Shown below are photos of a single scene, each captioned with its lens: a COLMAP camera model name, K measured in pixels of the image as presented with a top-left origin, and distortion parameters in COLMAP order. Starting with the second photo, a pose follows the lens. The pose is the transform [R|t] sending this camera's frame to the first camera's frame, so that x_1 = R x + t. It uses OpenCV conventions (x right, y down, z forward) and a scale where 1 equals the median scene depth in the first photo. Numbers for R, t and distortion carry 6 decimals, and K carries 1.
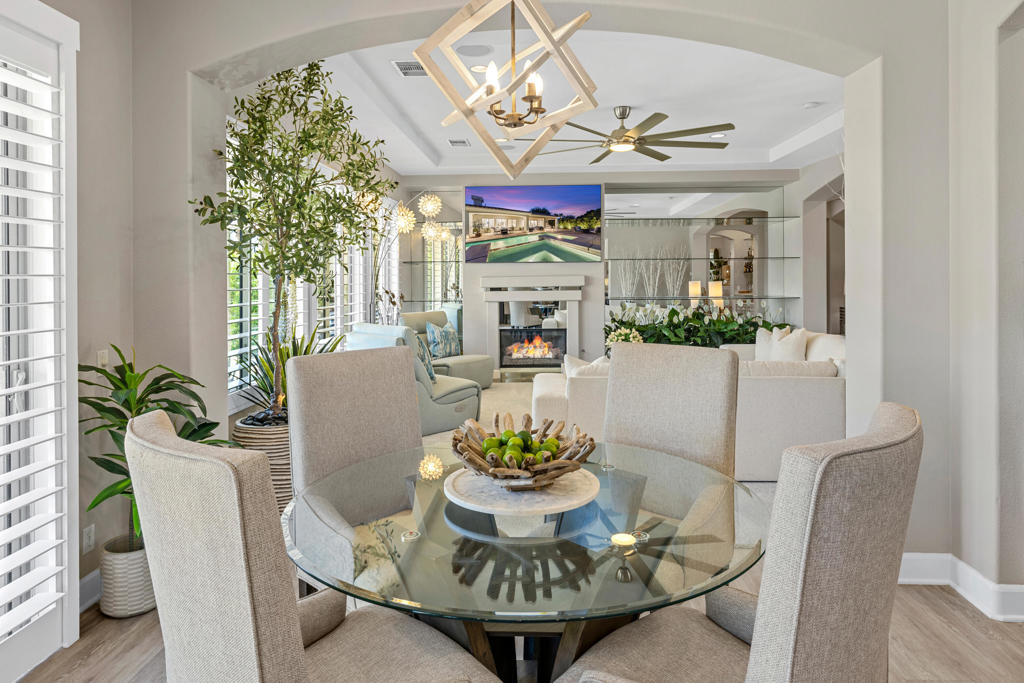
lens RADIAL K [[642.6, 0, 515.8], [0, 642.6, 277.6], [0, 0, 1]] dist [0.001939, 0.000086]
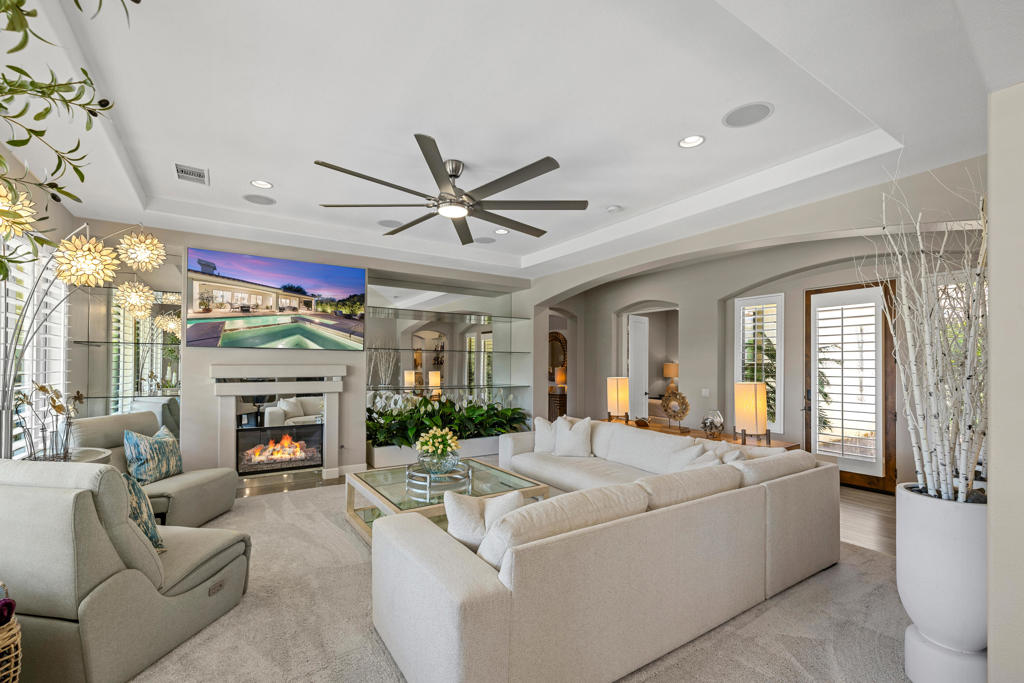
lens RADIAL K [[440.9, 0, 499.4], [0, 440.9, 362.5], [0, 0, 1]] dist [-0.003936, -0.000110]
pose [[0.815694, 0.021881, 0.578070, -0.076871], [-0.015530, 0.999753, -0.015930, 0.000285], [-0.578276, 0.004016, 0.815832, 0.358114]]
